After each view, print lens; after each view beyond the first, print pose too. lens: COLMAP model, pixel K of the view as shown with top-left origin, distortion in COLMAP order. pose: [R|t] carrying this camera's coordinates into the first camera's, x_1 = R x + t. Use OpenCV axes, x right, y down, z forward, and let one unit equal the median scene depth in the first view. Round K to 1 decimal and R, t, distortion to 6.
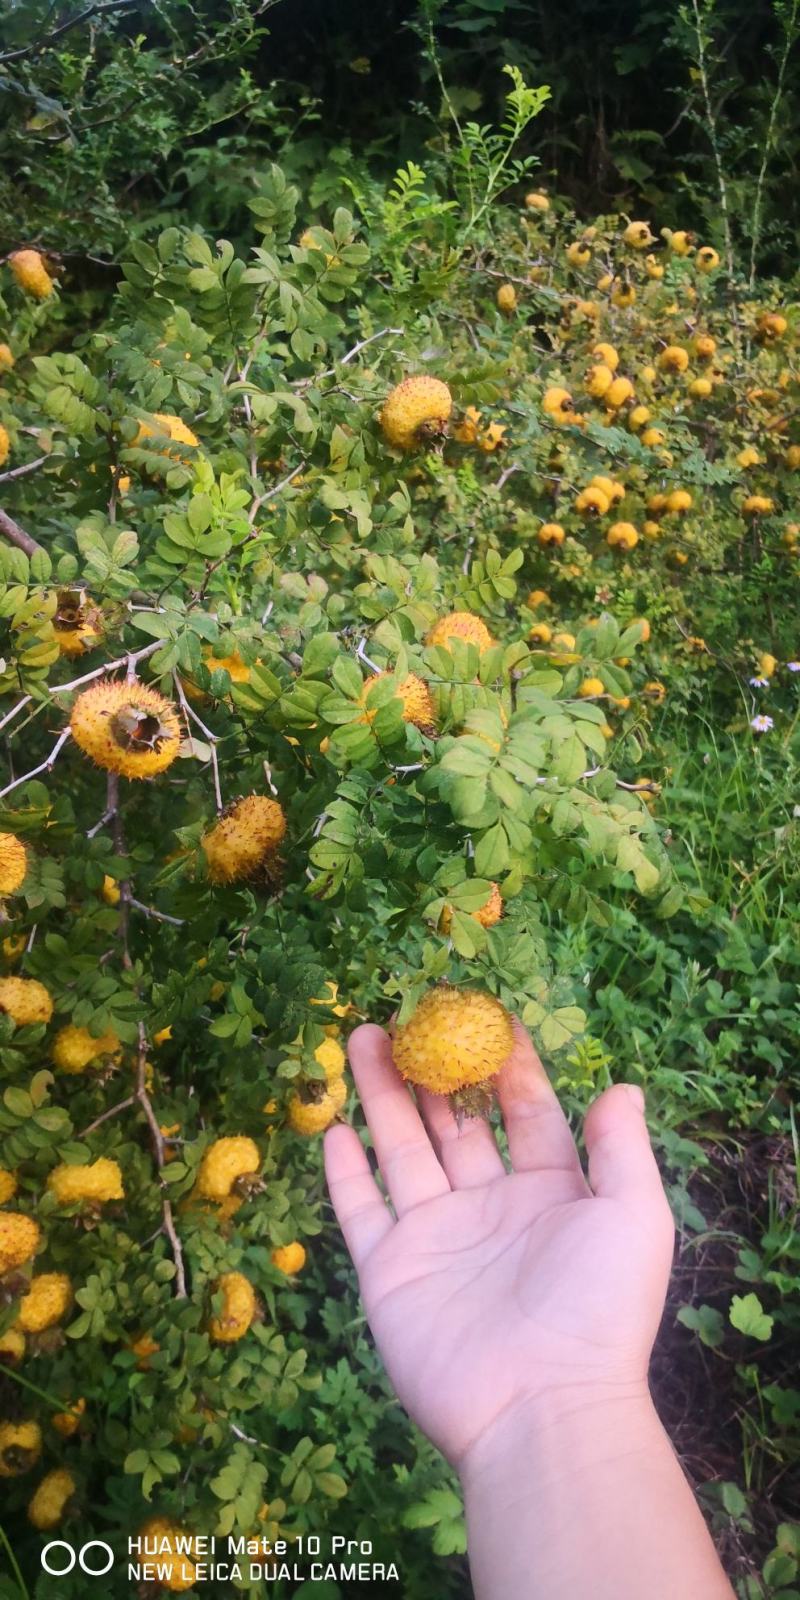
lens RADIAL K [[1484.9, 0, 479.7], [0, 1484.9, 892.2], [0, 0, 1]] dist [-0.008221, -0.026749]
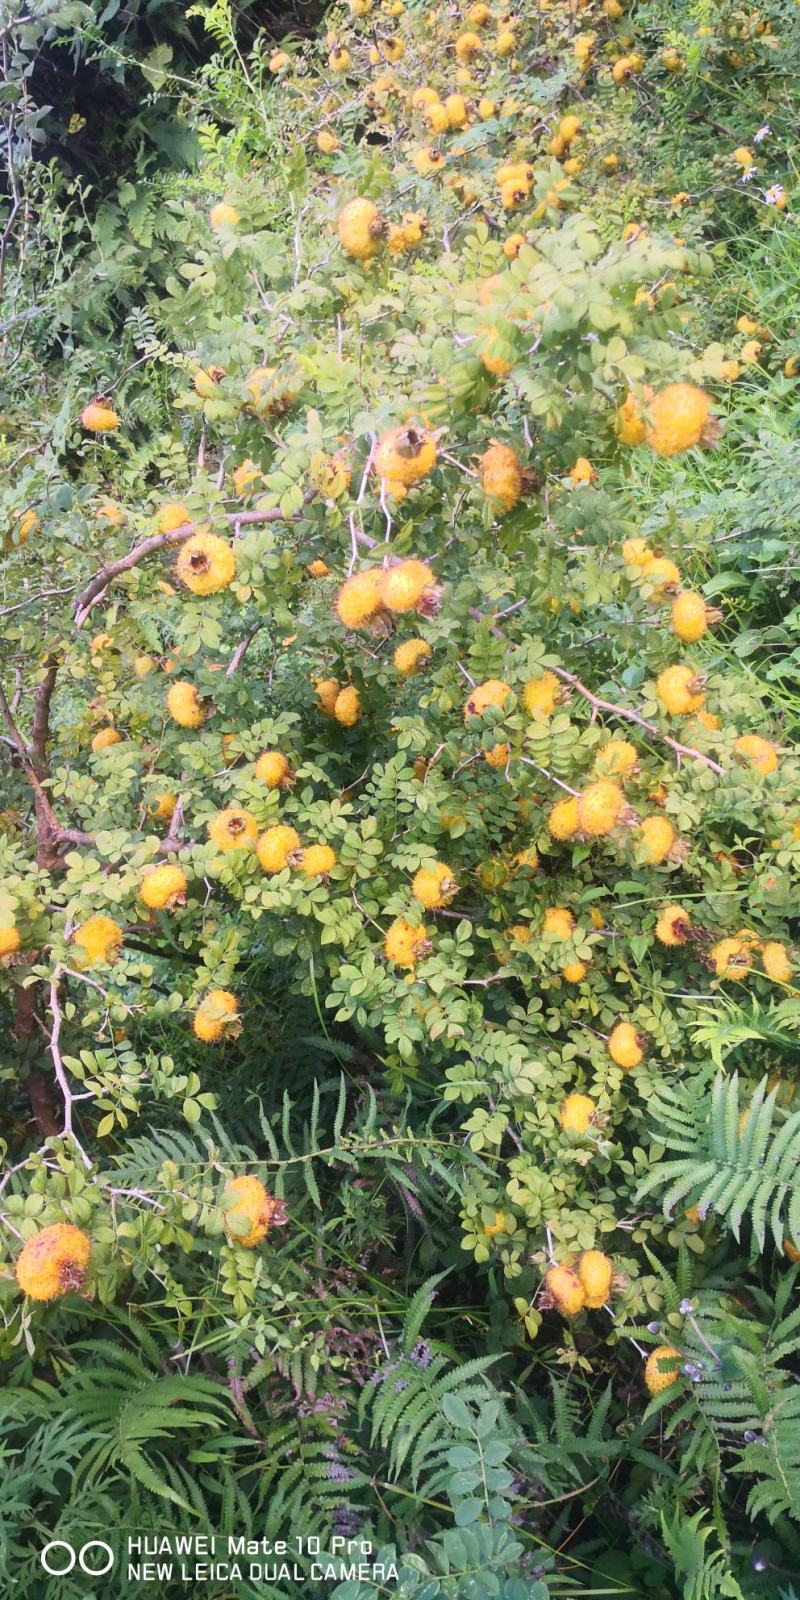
lens RADIAL K [[1498.4, 0, 425.1], [0, 1498.4, 842.3], [0, 0, 1]] dist [0.114495, -0.281159]
pose [[0.634171, -0.725240, -0.268056, -0.042762], [0.741247, 0.668887, -0.056058, 0.230731], [0.219955, -0.163145, 0.961771, -0.552622]]
